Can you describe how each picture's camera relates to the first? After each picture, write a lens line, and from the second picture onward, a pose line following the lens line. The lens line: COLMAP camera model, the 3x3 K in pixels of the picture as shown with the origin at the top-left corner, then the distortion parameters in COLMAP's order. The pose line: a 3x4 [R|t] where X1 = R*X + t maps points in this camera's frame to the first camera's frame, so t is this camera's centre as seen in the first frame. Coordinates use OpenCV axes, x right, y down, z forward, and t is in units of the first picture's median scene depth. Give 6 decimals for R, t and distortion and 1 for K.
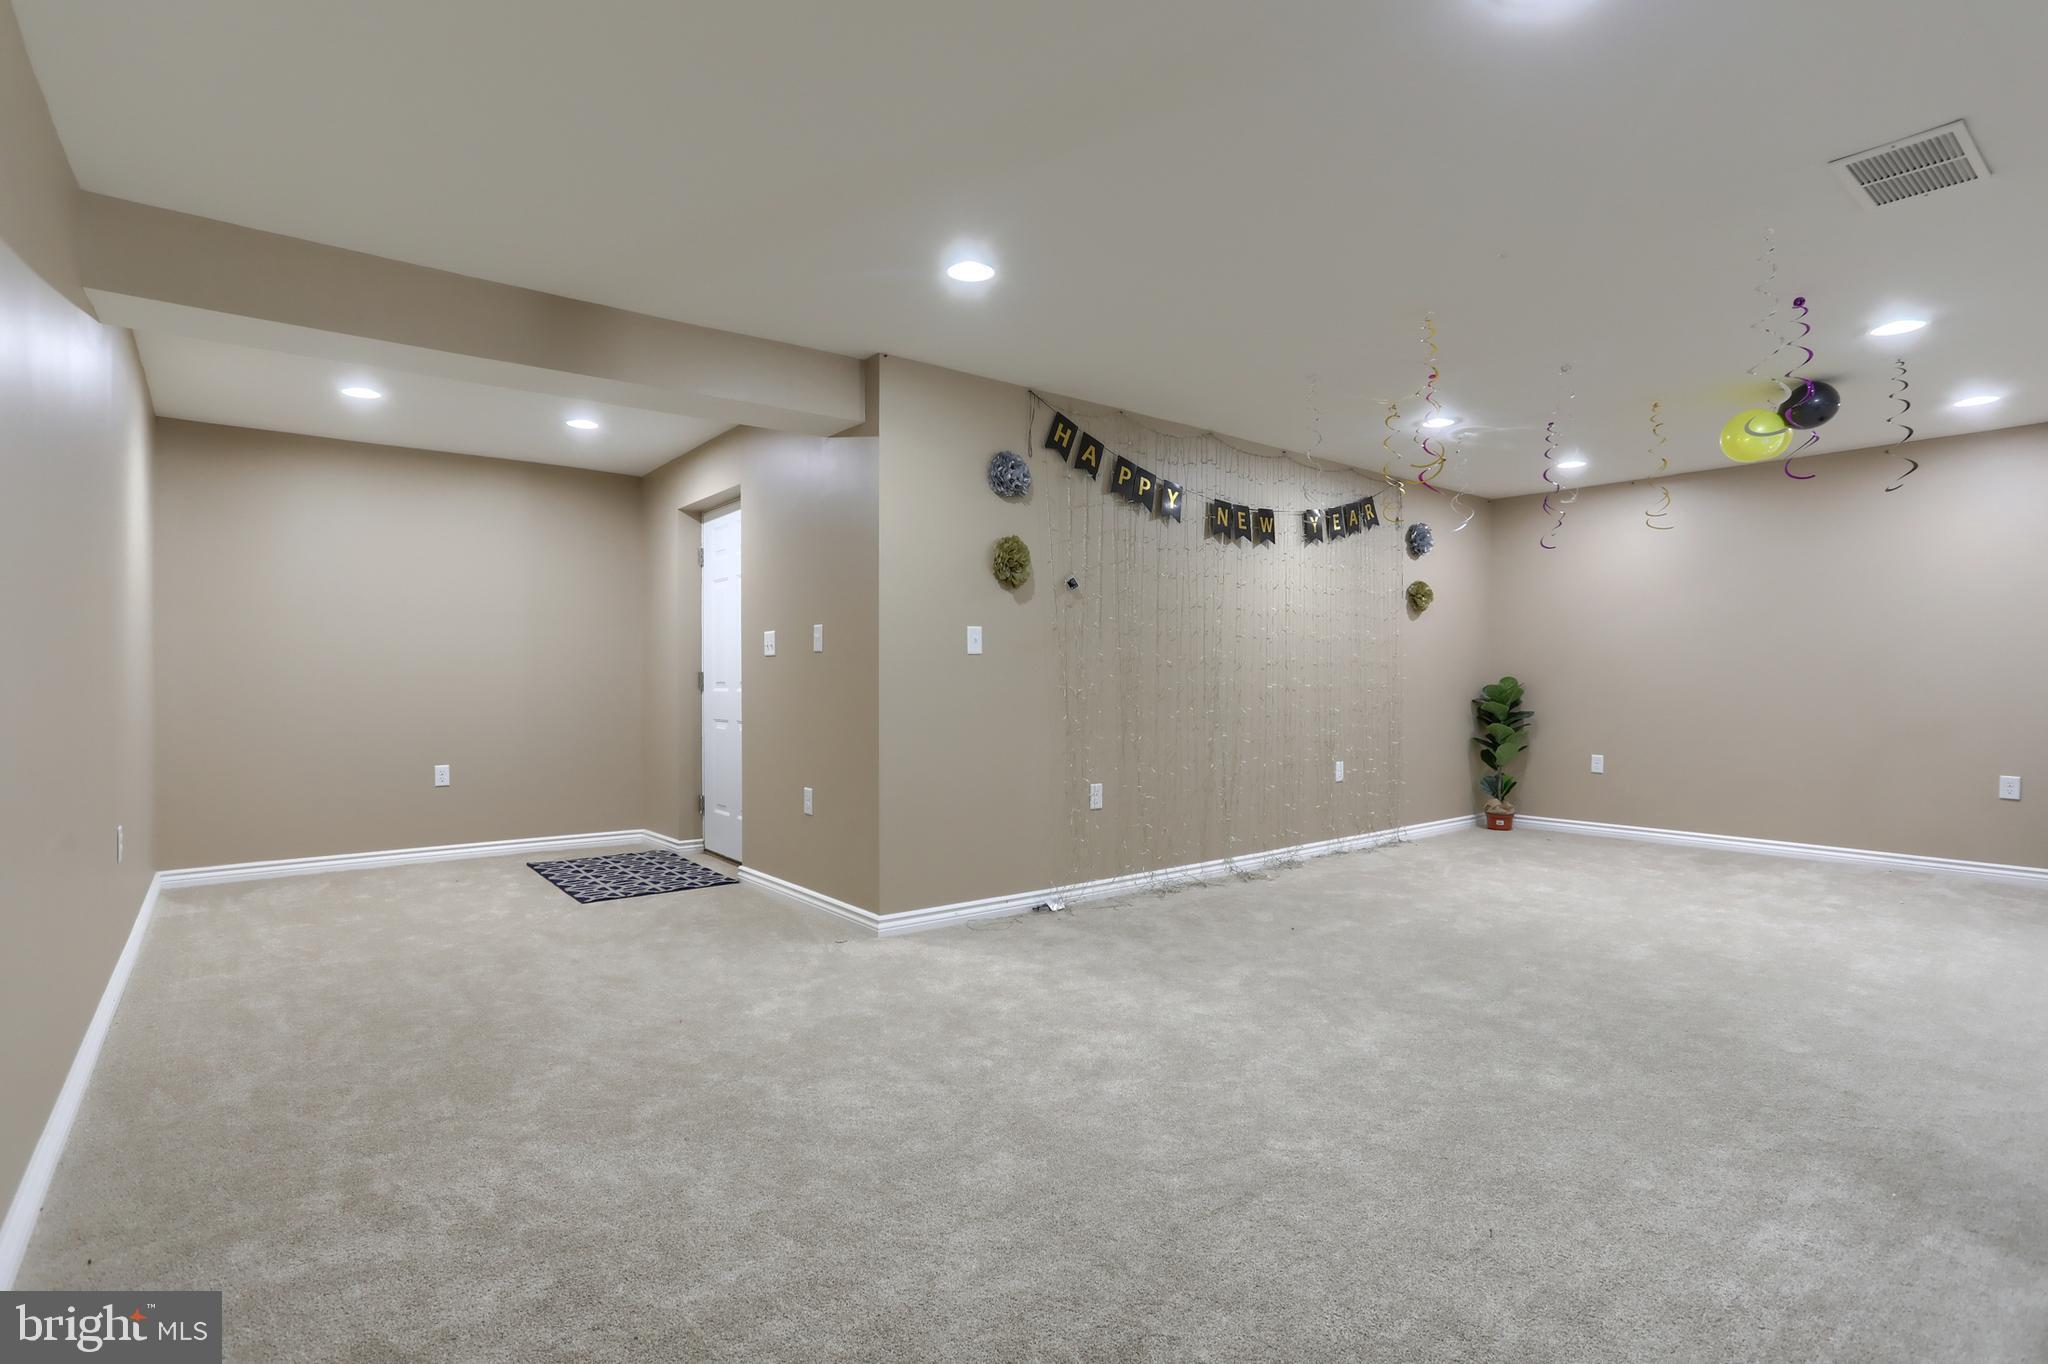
lens RADIAL K [[1003.7, 0, 1067.7], [0, 1003.7, 679.9], [0, 0, 1]] dist [-0.034646, 0.002963]
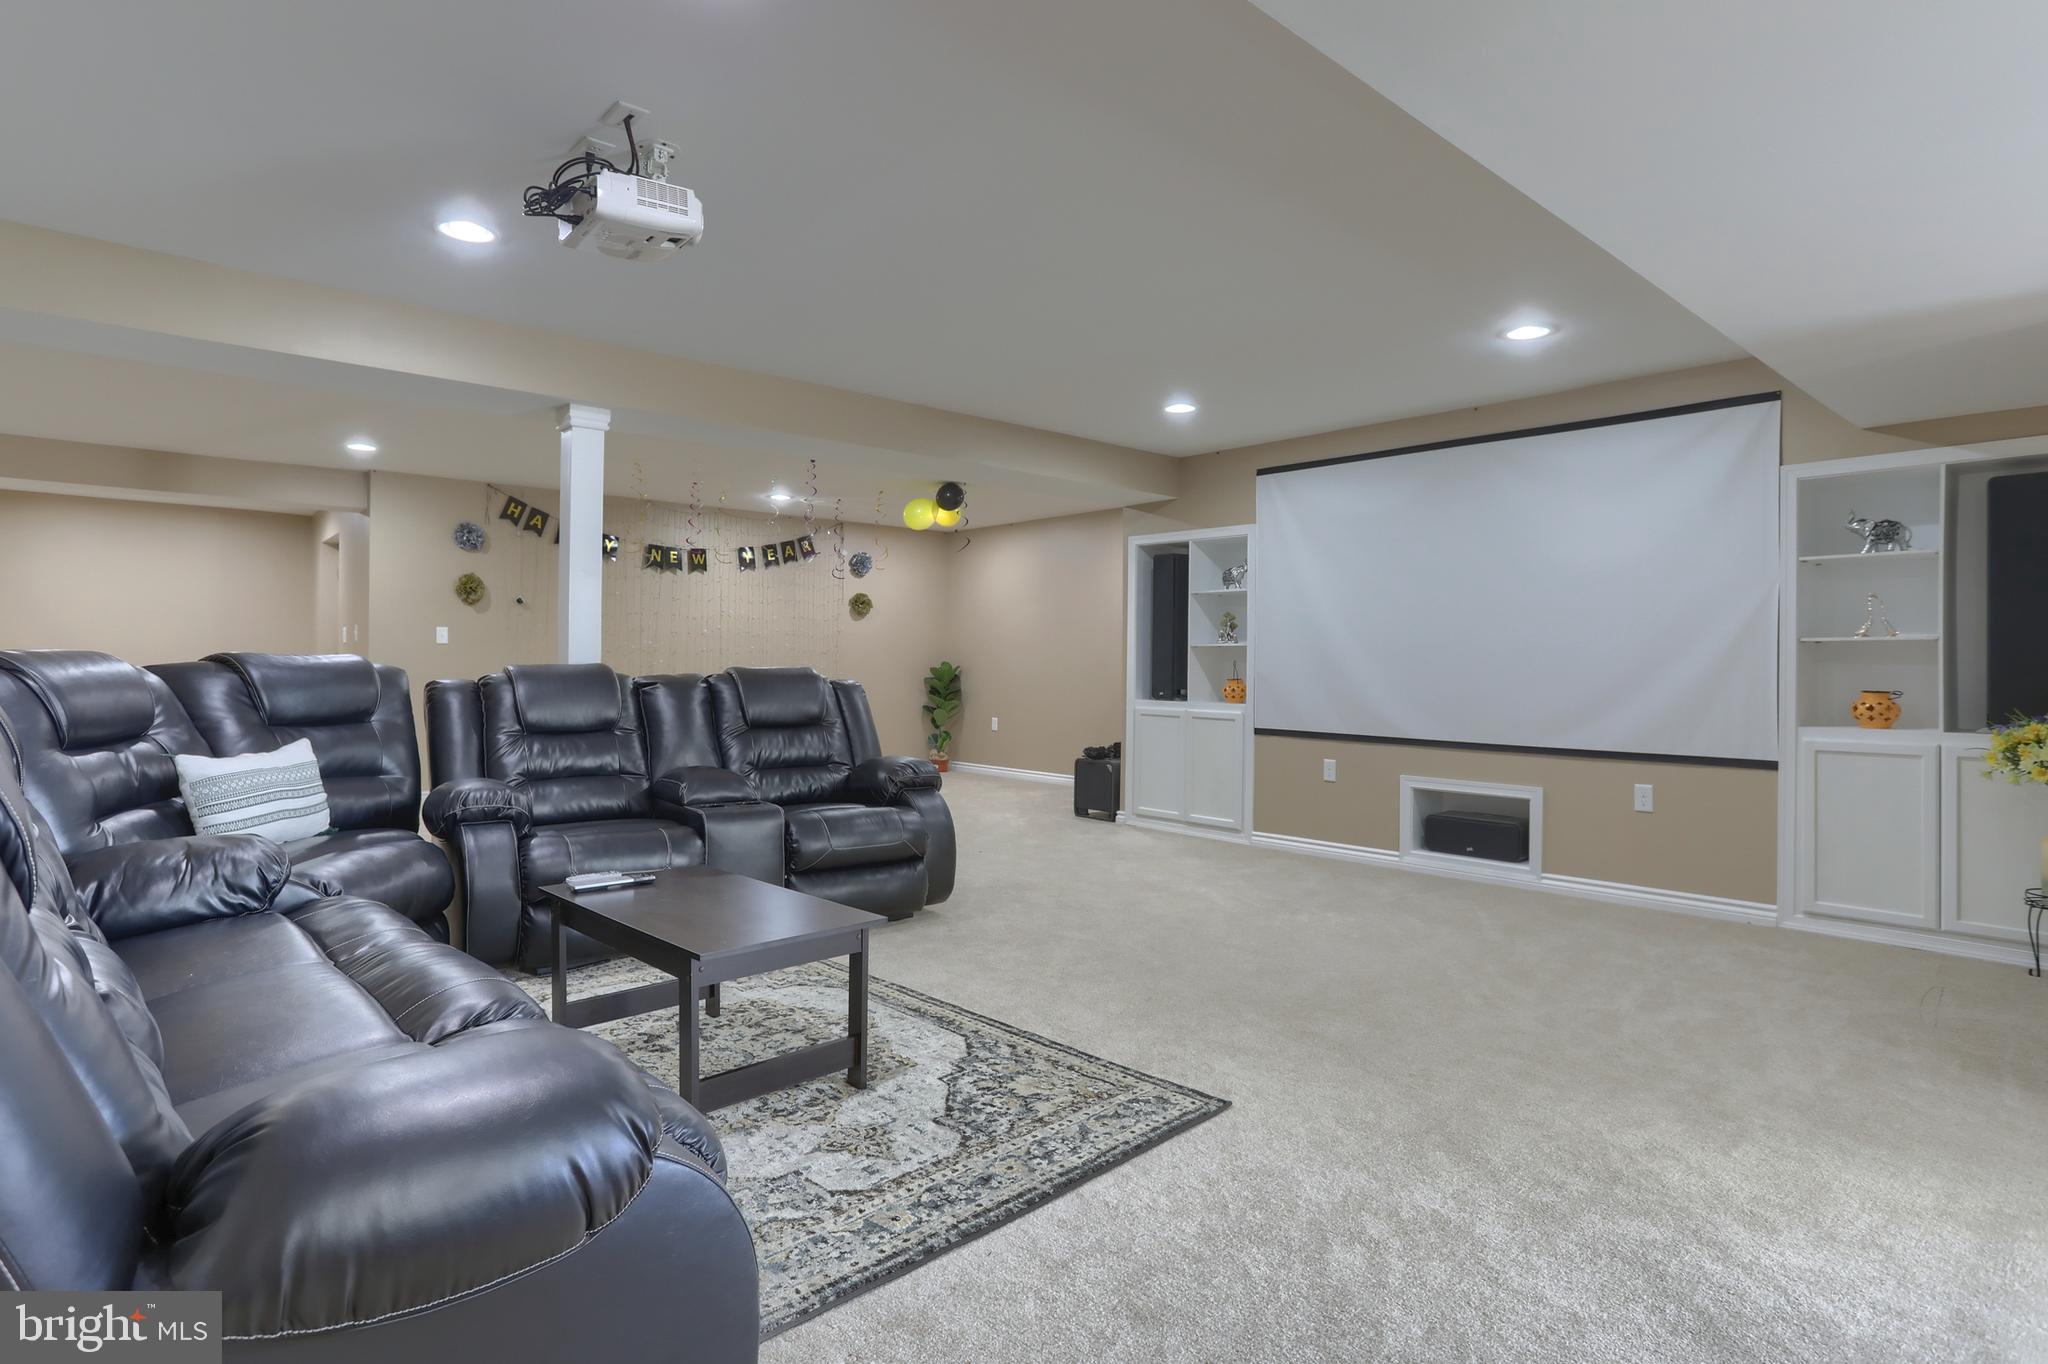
lens RADIAL K [[1054.4, 0, 1003.9], [0, 1054.4, 653.4], [0, 0, 1]] dist [-0.019337, 0.000183]
pose [[0.999934, 0.009131, 0.007029, 0.674377], [-0.009059, 0.999908, -0.010138, -0.000276], [-0.007121, 0.010074, 0.999924, -0.614763]]
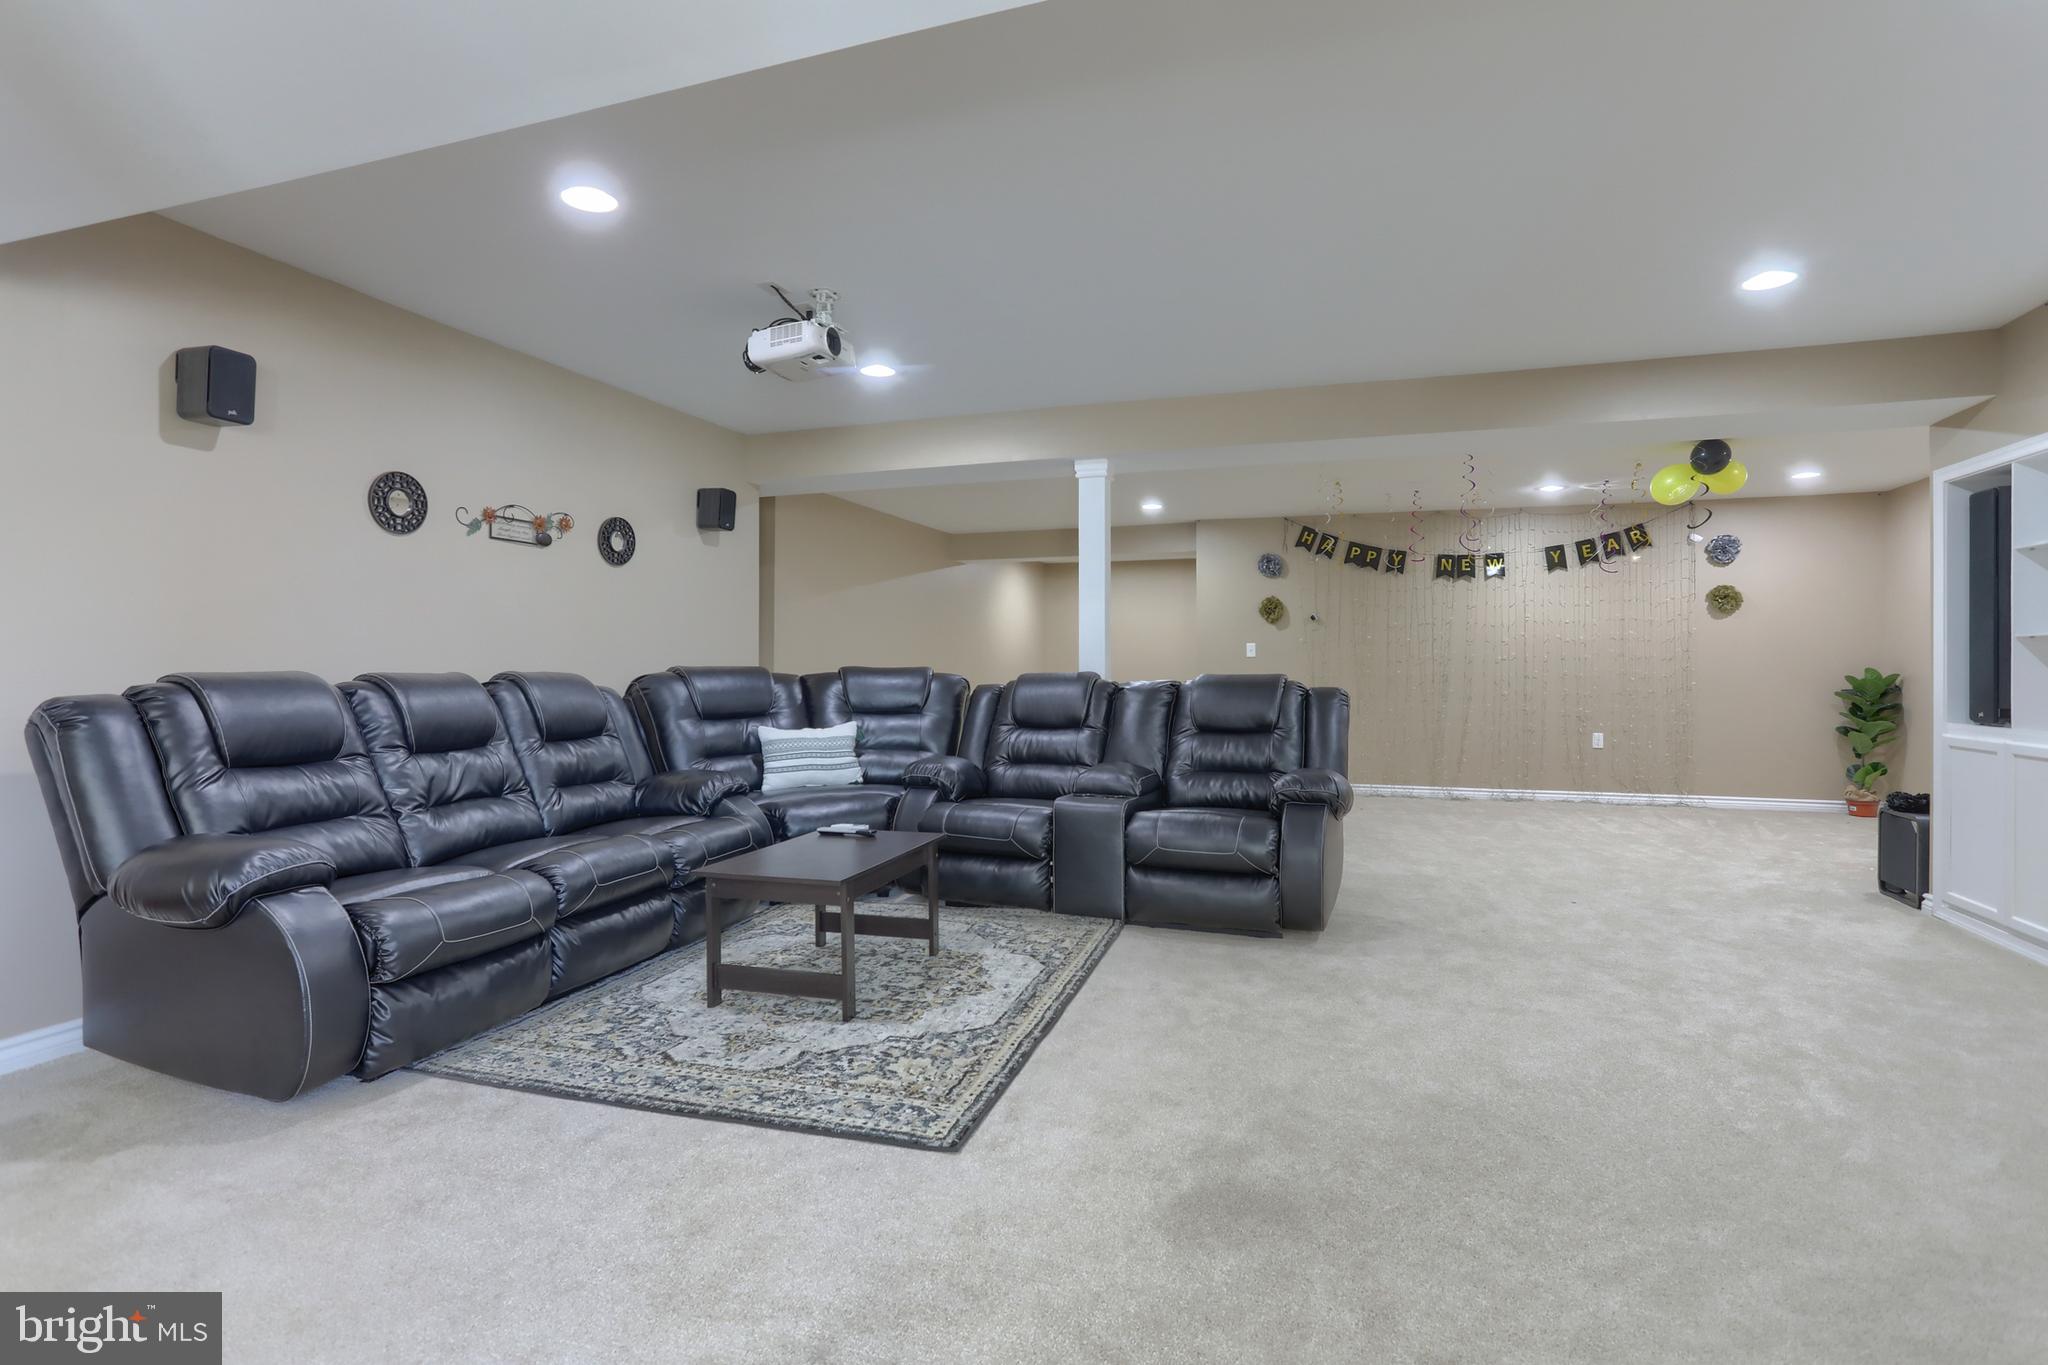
lens RADIAL K [[1003.7, 0, 1032.5], [0, 1003.7, 672.5], [0, 0, 1]] dist [-0.034646, 0.002963]
pose [[0.516409, 0.002712, -0.856338, 1.130770], [-0.001795, 0.999996, 0.002085, 0.001118], [0.856340, 0.000460, 0.516412, -0.332821]]
